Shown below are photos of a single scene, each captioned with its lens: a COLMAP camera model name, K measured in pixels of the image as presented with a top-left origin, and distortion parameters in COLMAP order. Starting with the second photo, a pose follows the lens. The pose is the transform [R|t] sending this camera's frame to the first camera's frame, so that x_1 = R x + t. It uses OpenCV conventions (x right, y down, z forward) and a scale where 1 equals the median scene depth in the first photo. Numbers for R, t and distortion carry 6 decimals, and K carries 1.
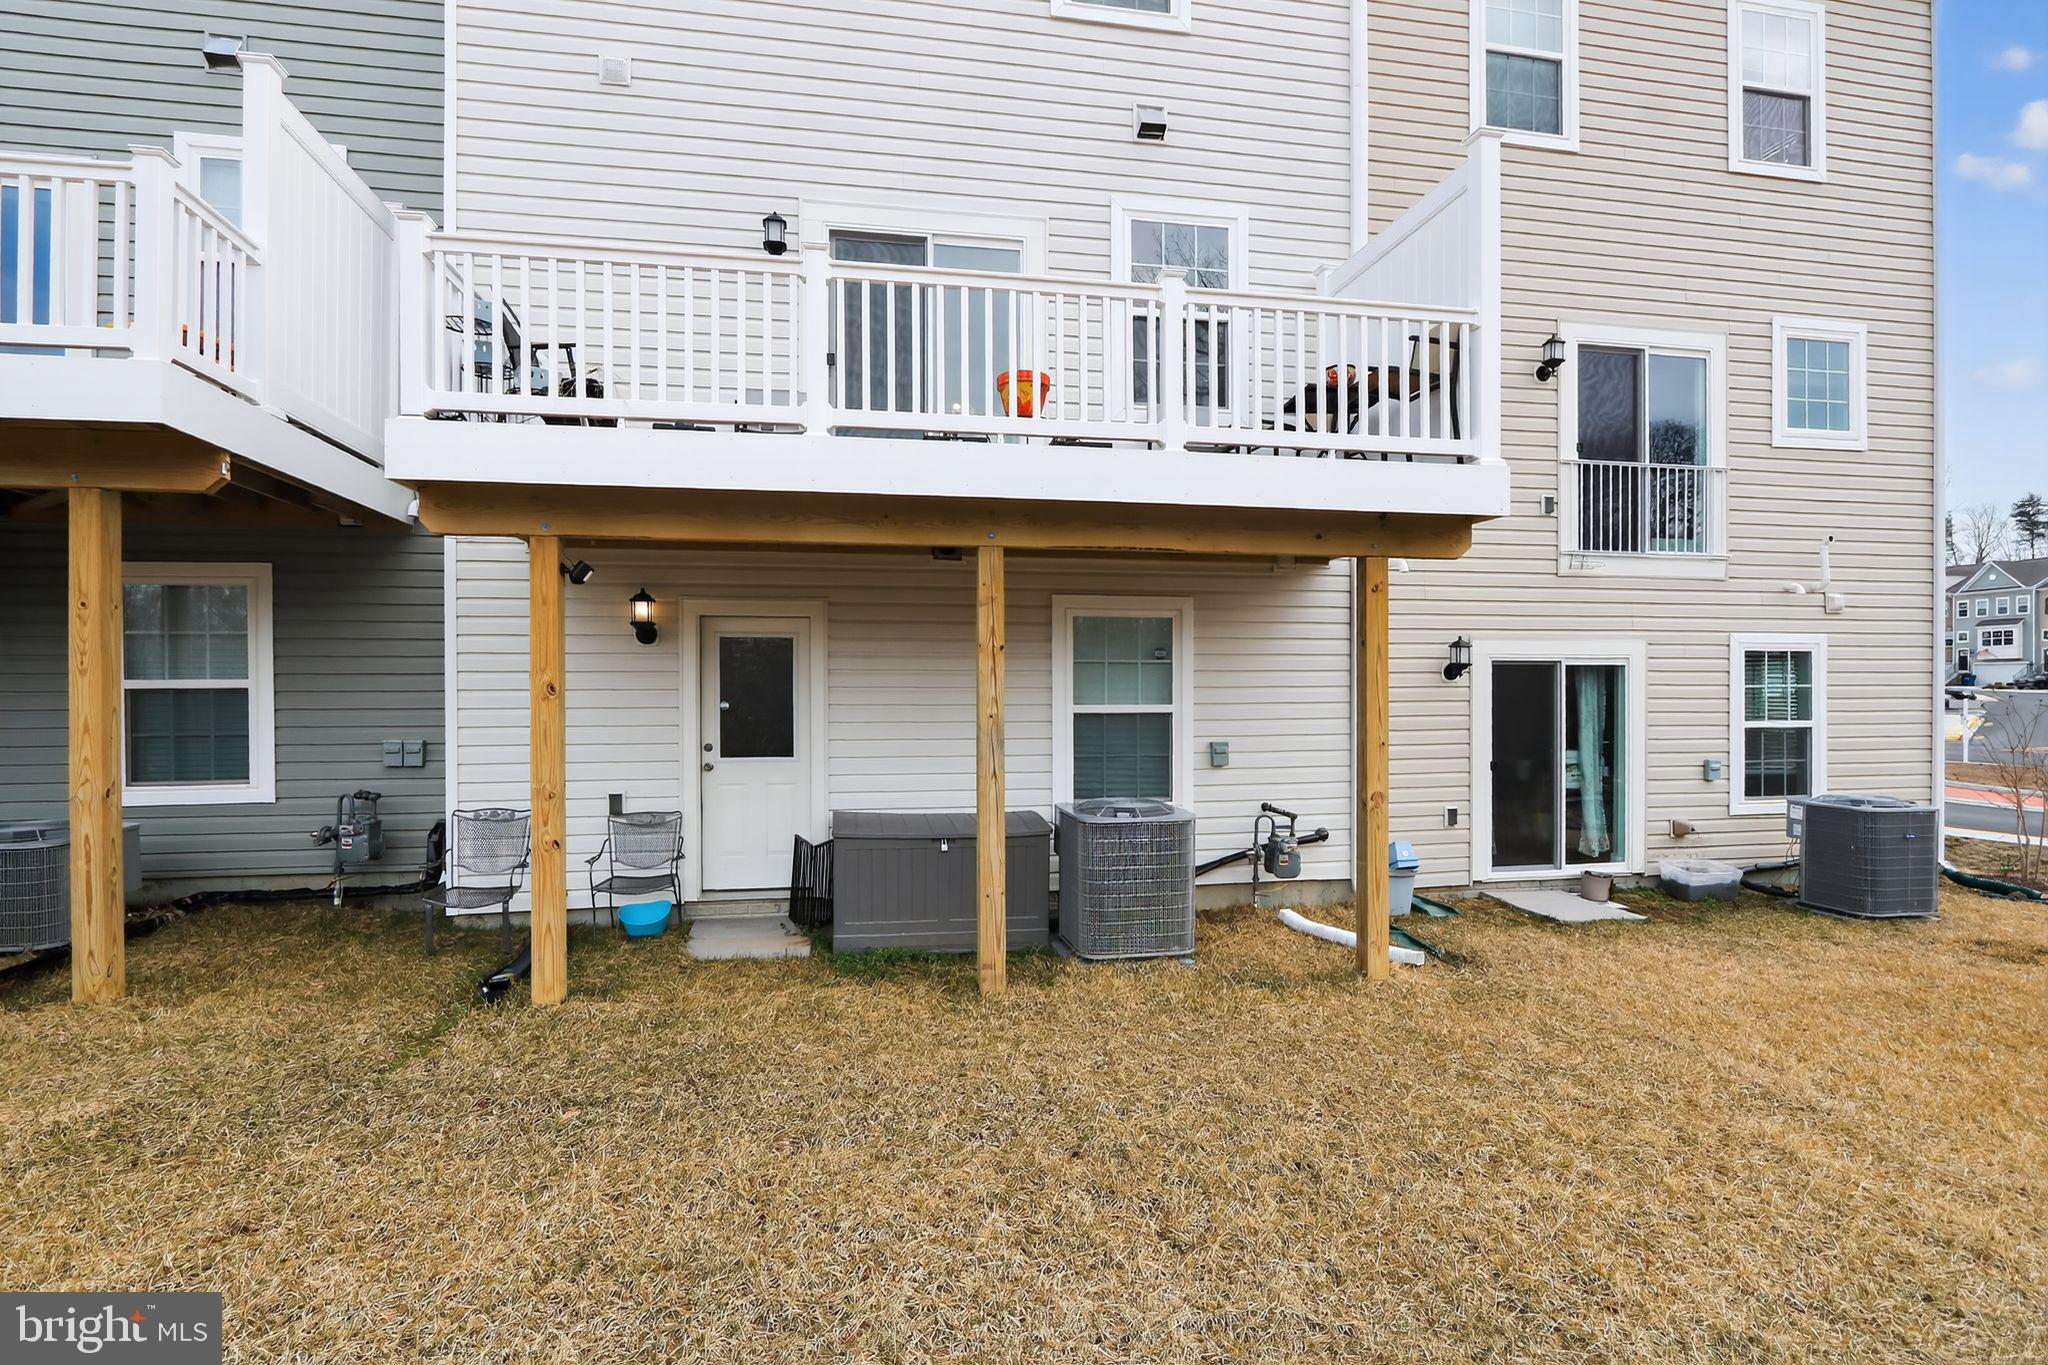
lens RADIAL K [[1018.4, 0, 1023.5], [0, 1018.4, 687.6], [0, 0, 1]] dist [-0.011385, 0.002008]
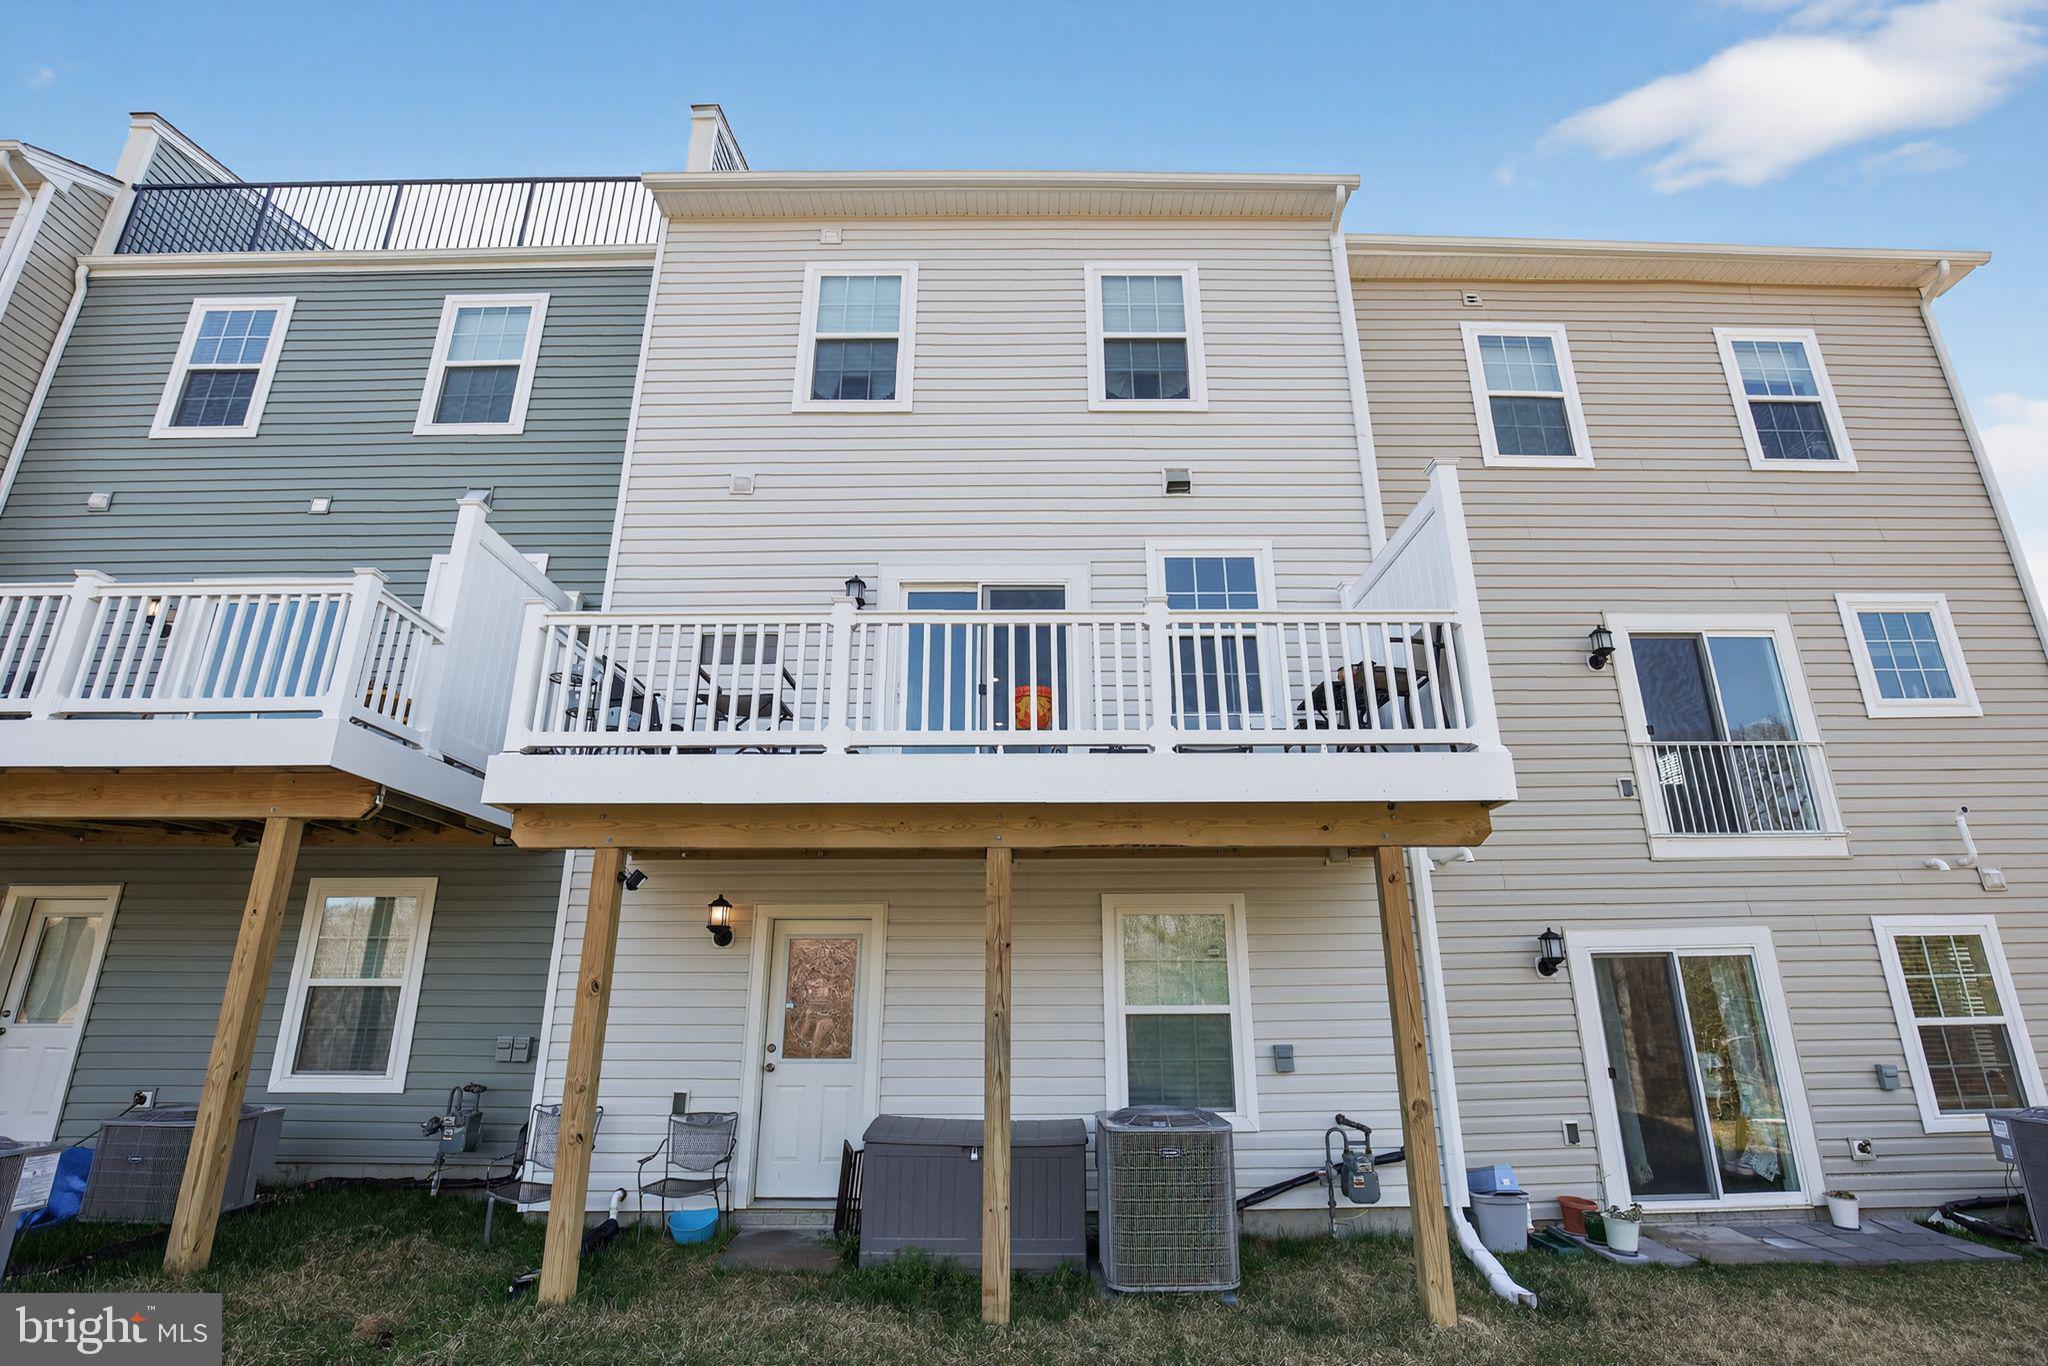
lens RADIAL K [[945.8, 0, 1025.2], [0, 945.8, 680.0], [0, 0, 1]] dist [-0.026386, 0.001116]
pose [[0.983505, -0.058718, -0.171085, 0.137288], [0.002500, 0.950166, -0.311736, 0.001703], [0.180863, 0.306166, 0.934639, 0.020301]]
